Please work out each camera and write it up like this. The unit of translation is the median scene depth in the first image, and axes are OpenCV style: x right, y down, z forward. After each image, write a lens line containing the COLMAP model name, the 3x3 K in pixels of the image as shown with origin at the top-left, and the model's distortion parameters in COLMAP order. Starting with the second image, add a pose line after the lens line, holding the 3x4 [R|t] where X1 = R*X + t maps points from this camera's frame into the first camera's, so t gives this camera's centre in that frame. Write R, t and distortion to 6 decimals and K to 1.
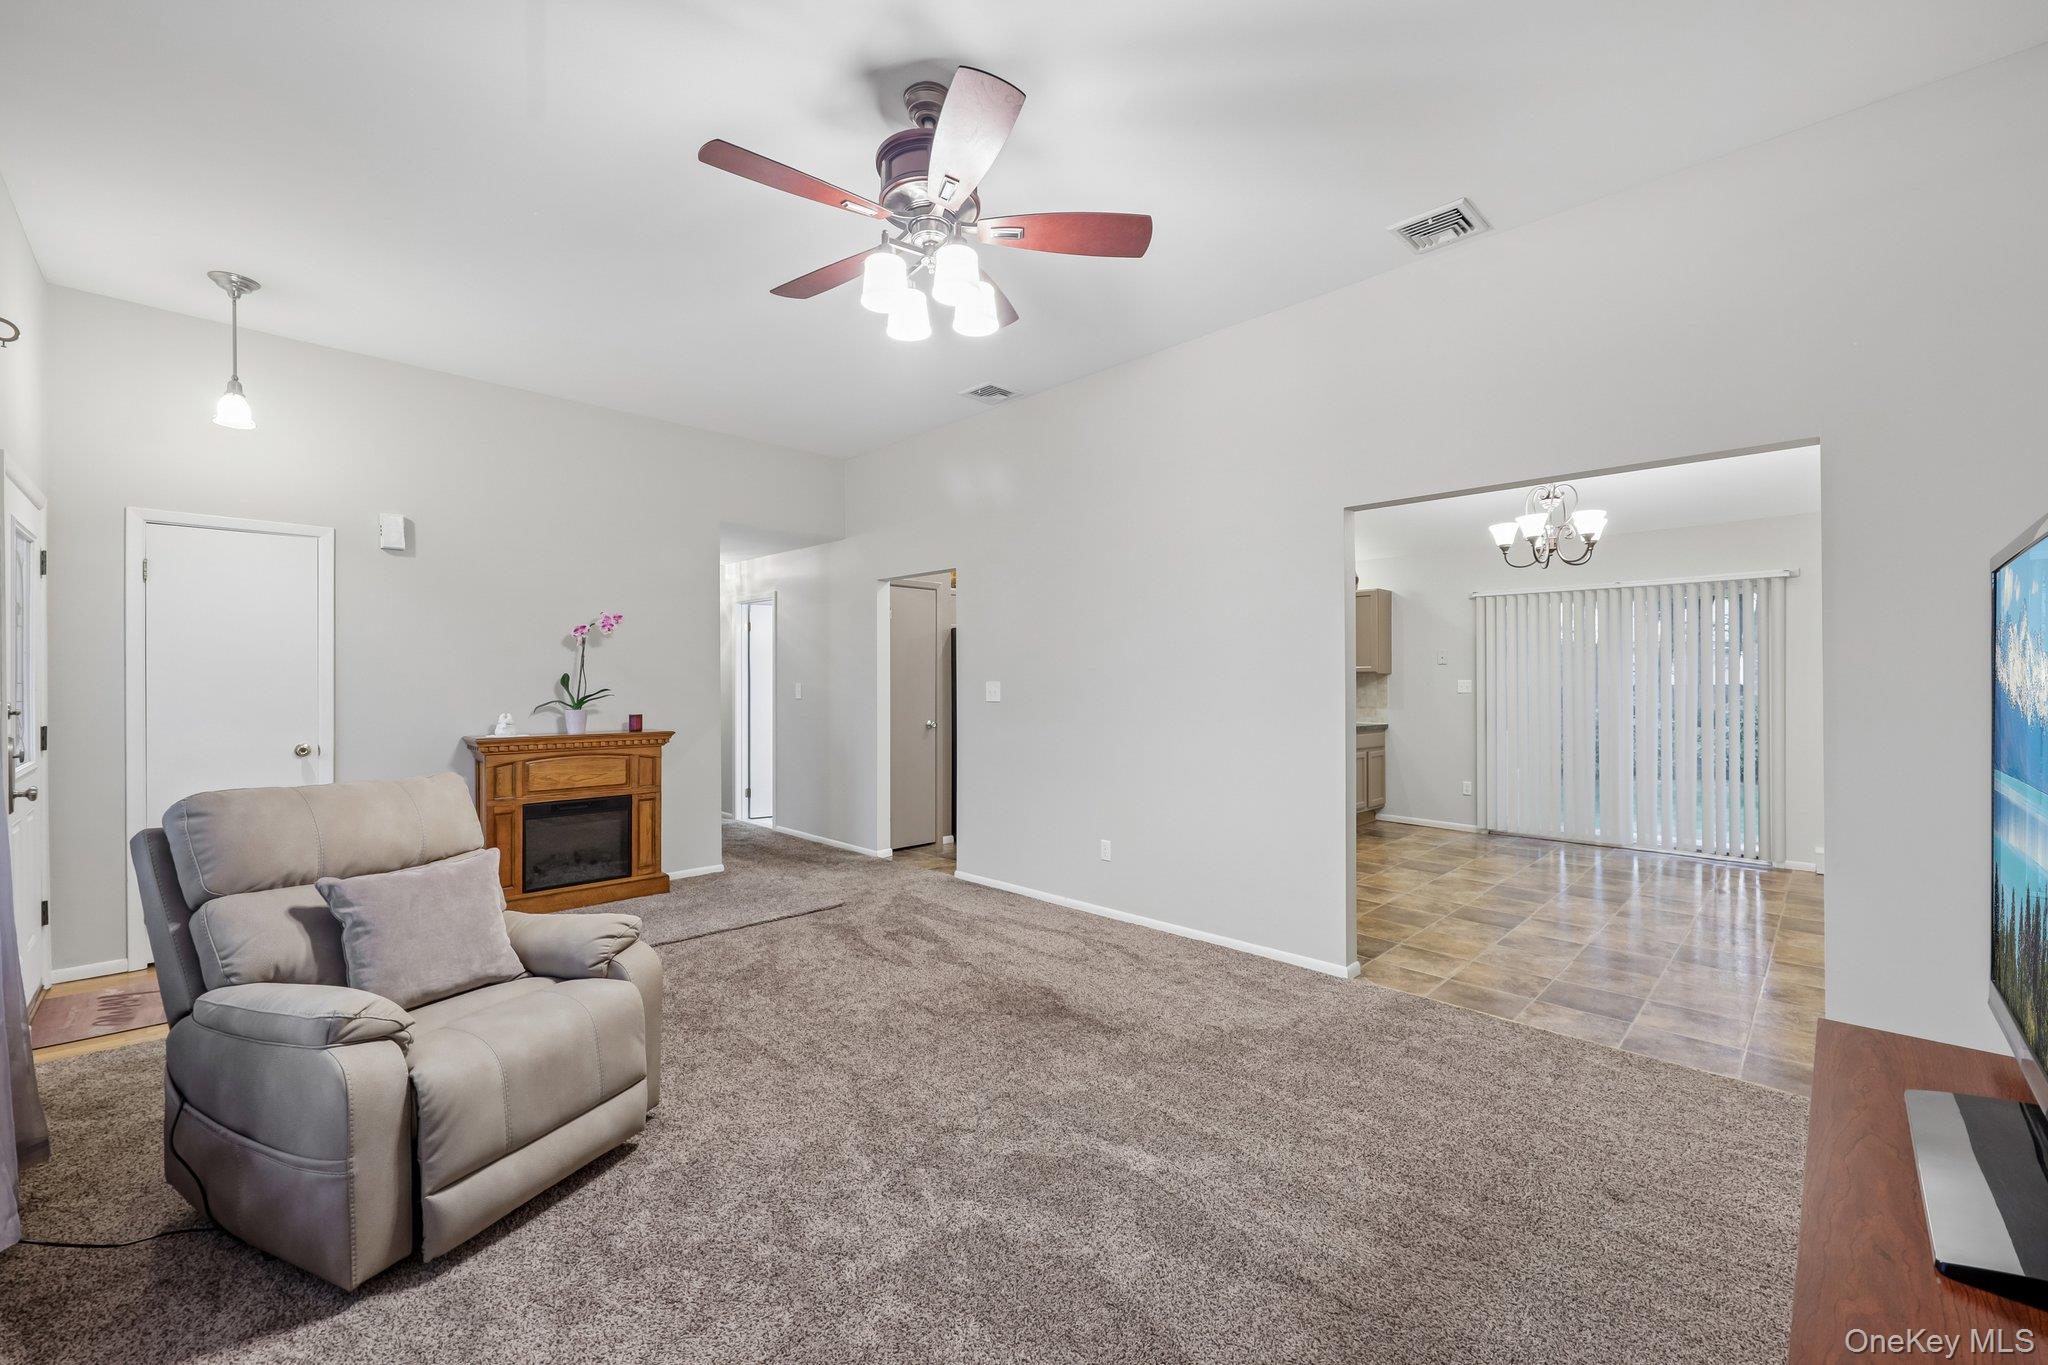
lens RADIAL K [[830.9, 0, 1014.4], [0, 830.9, 683.1], [0, 0, 1]] dist [-0.007468, 0.000403]
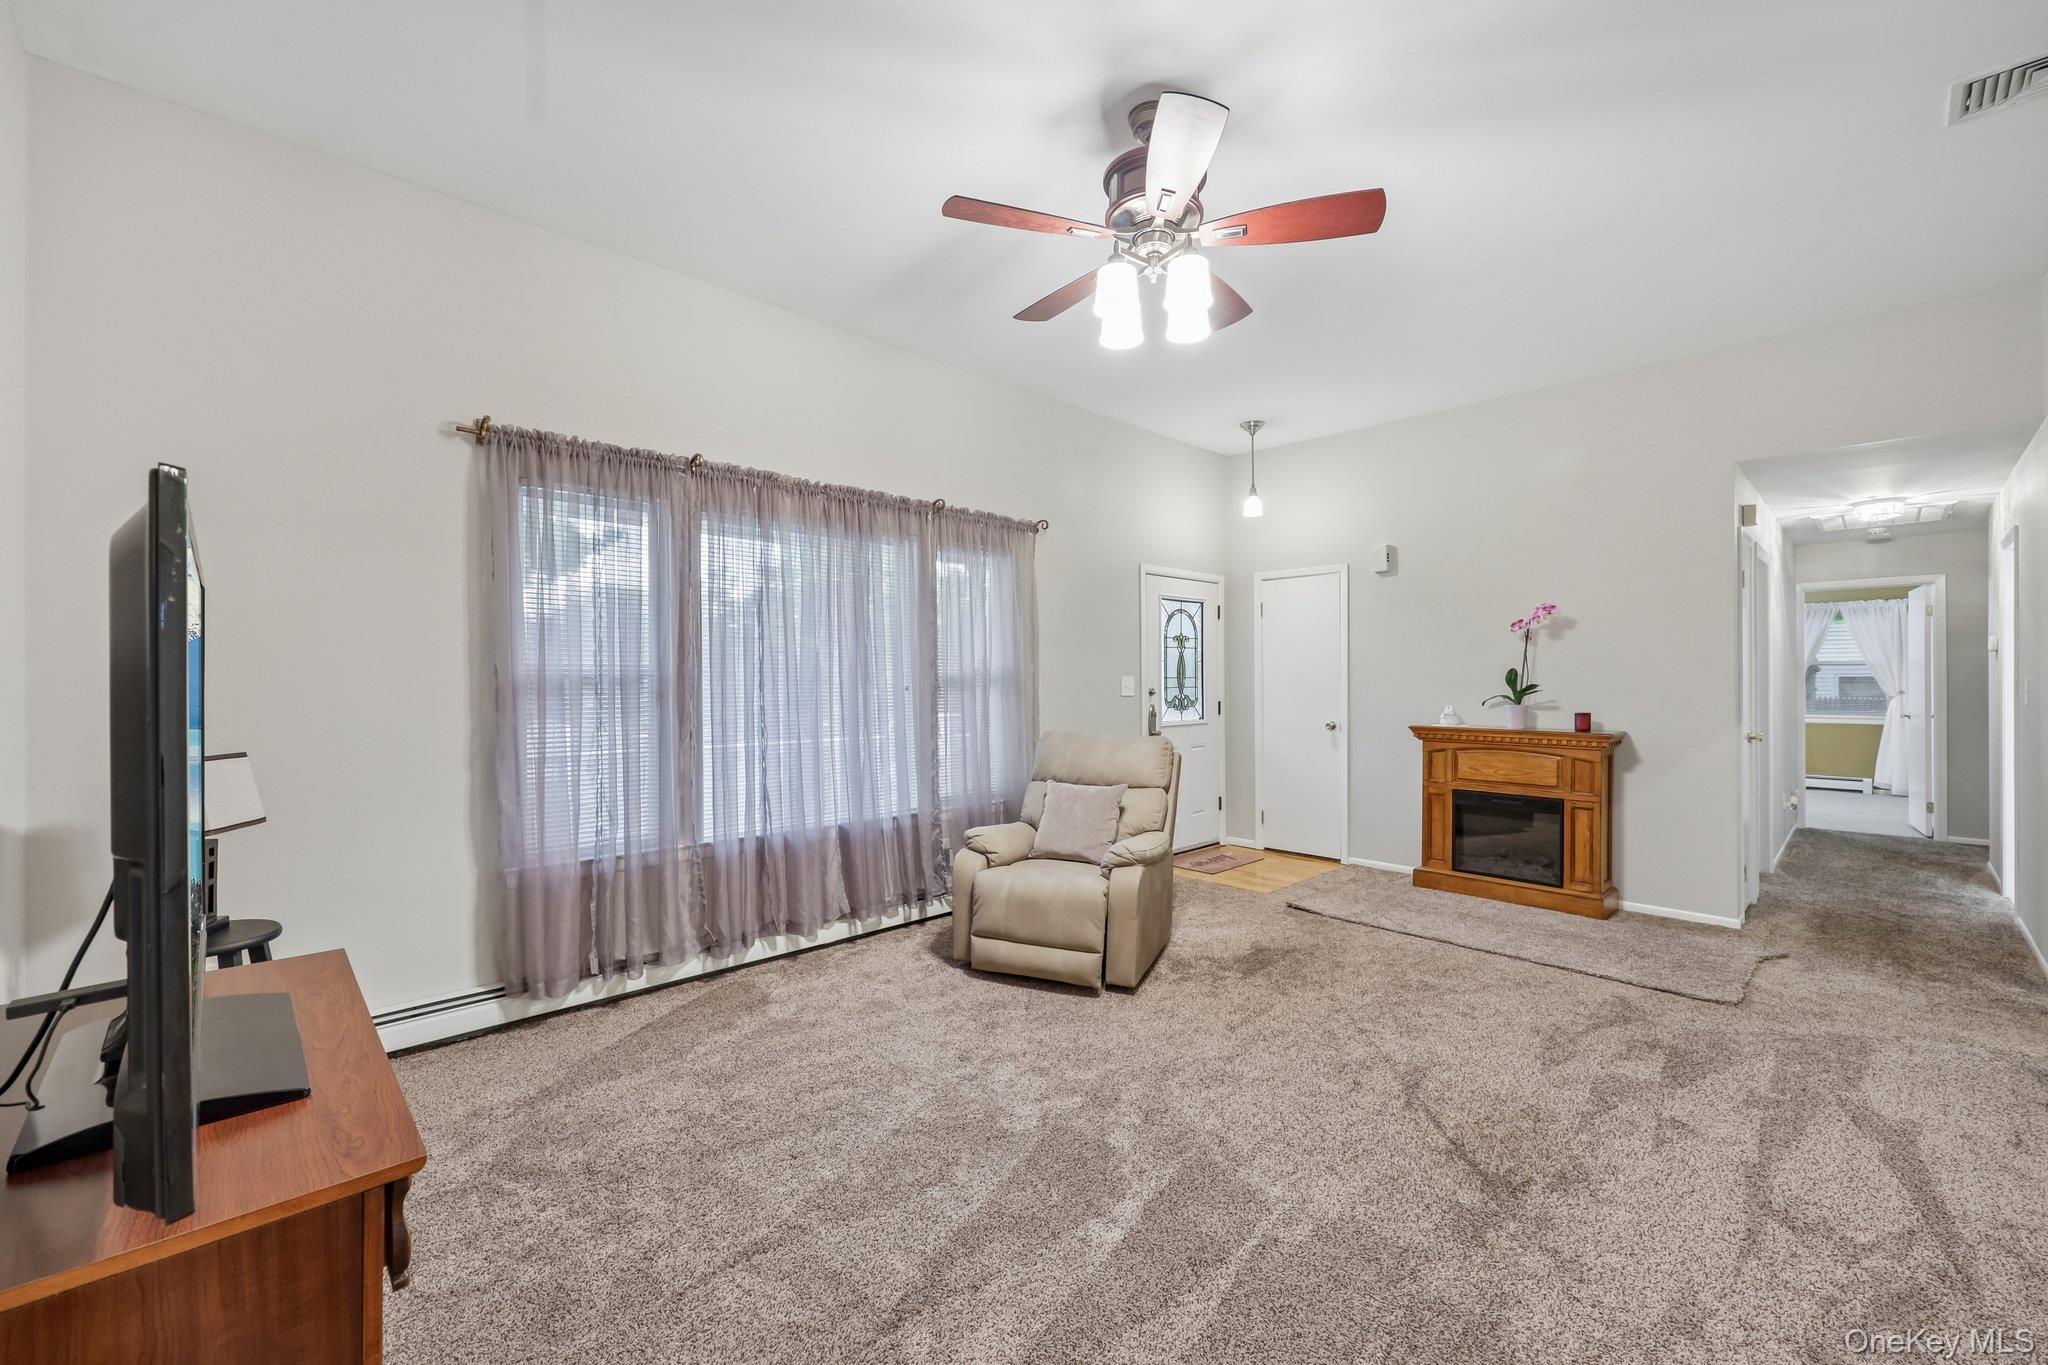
lens RADIAL K [[830.9, 0, 1026.5], [0, 830.9, 675.2], [0, 0, 1]] dist [-0.007468, 0.000403]
pose [[-0.019257, 0.000346, -0.999815, 0.528717], [-0.000143, 1.000000, 0.000349, -0.004276], [0.999815, 0.000150, -0.019257, 0.475809]]
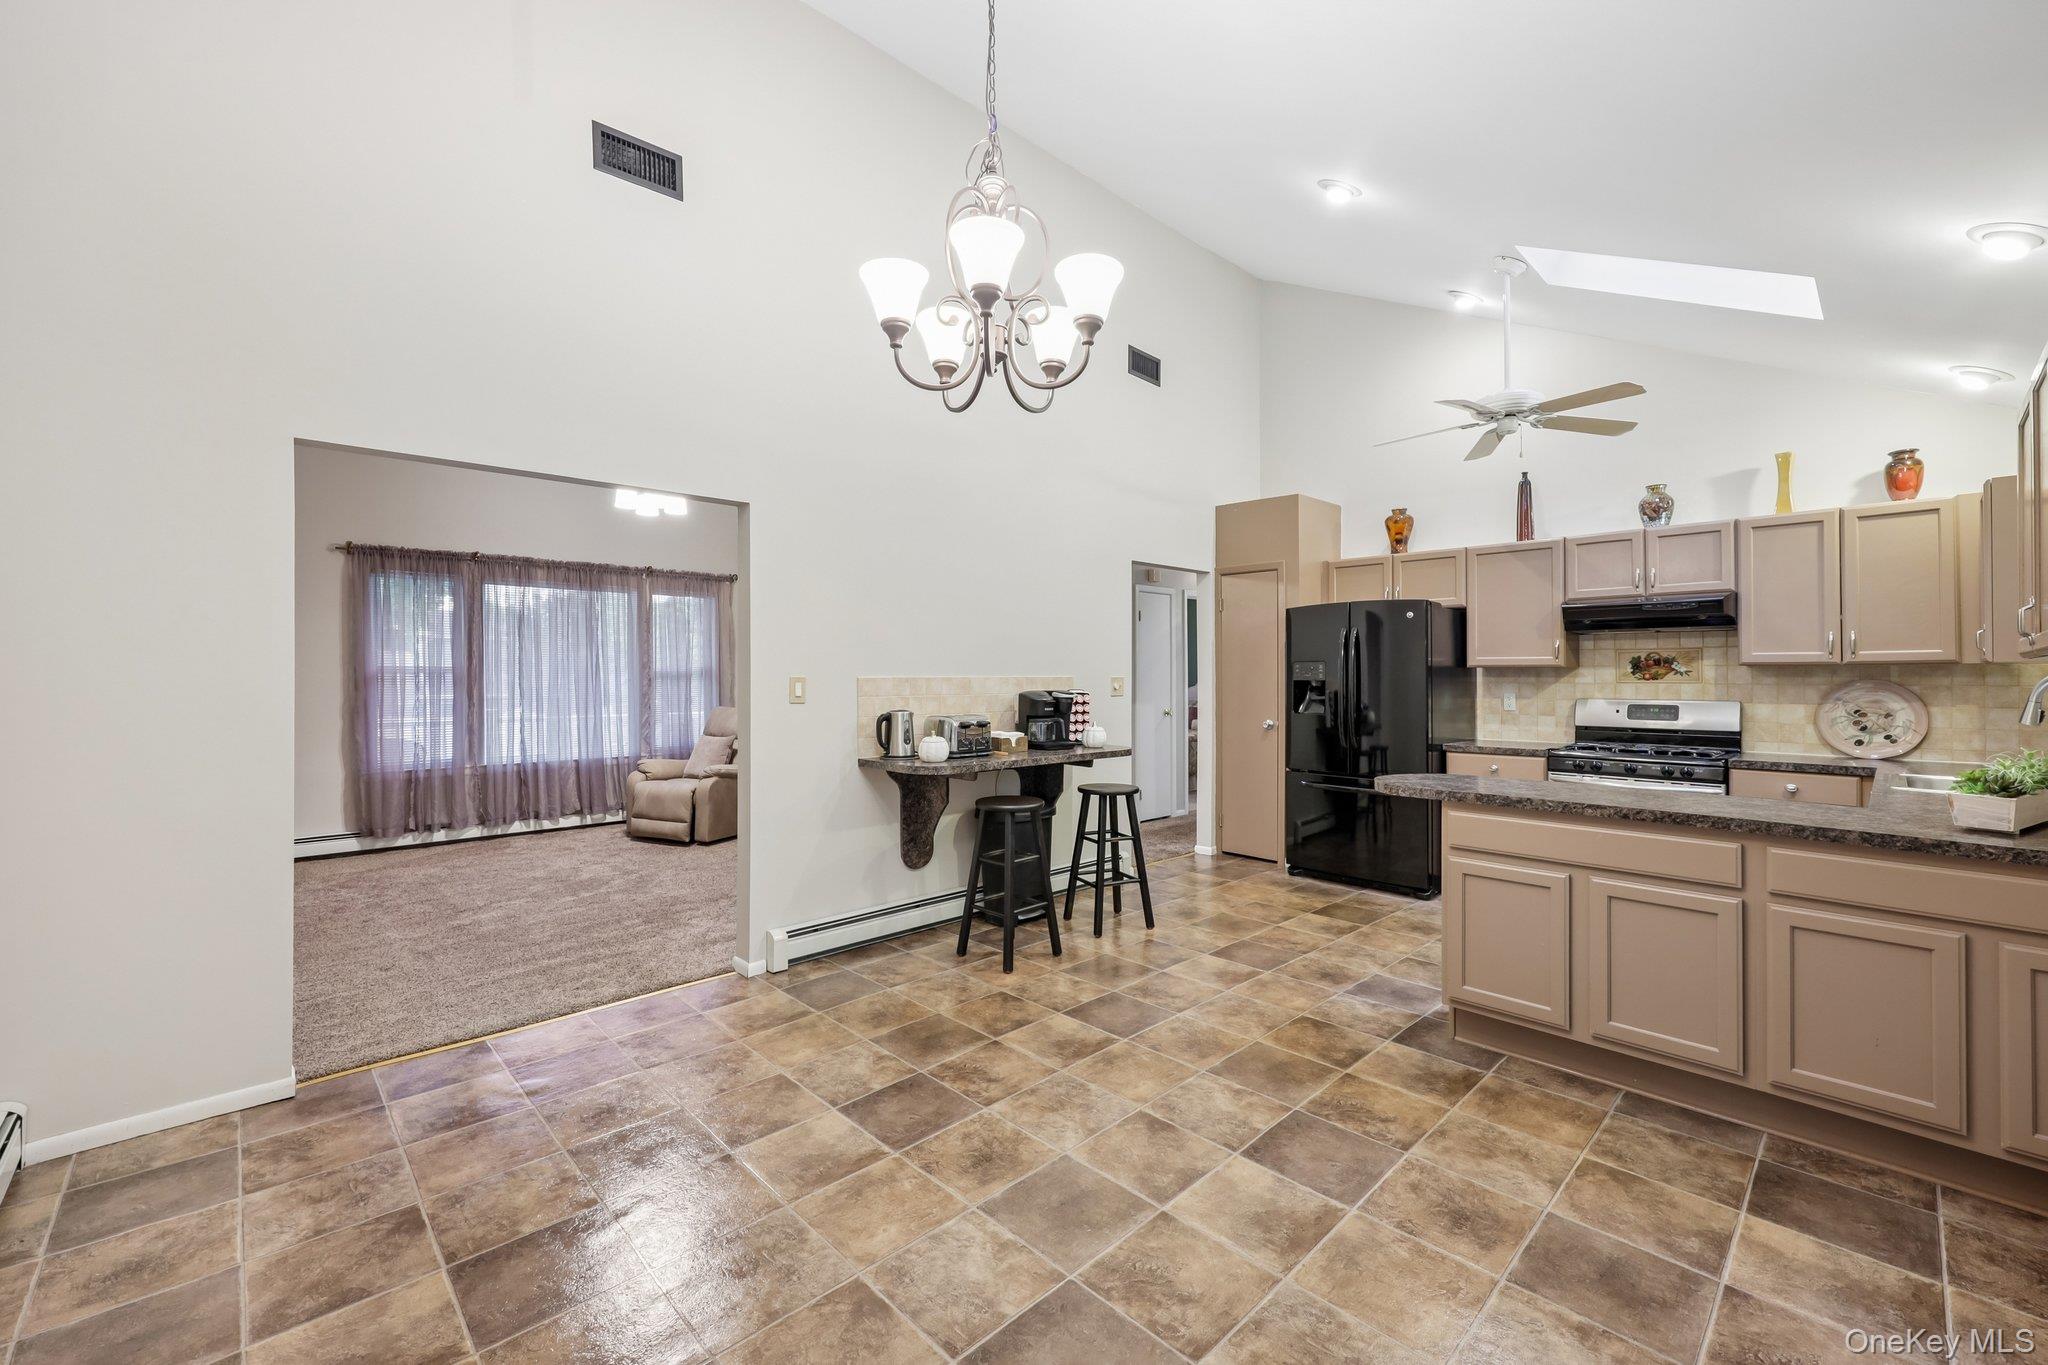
lens RADIAL K [[830.9, 0, 1019.0], [0, 830.9, 671.2], [0, 0, 1]] dist [-0.007468, 0.000403]
pose [[-0.004515, 0.002723, -0.999986, 2.258146], [-0.004663, 0.999985, 0.002744, -0.030878], [0.999979, 0.004675, -0.004502, 2.124586]]
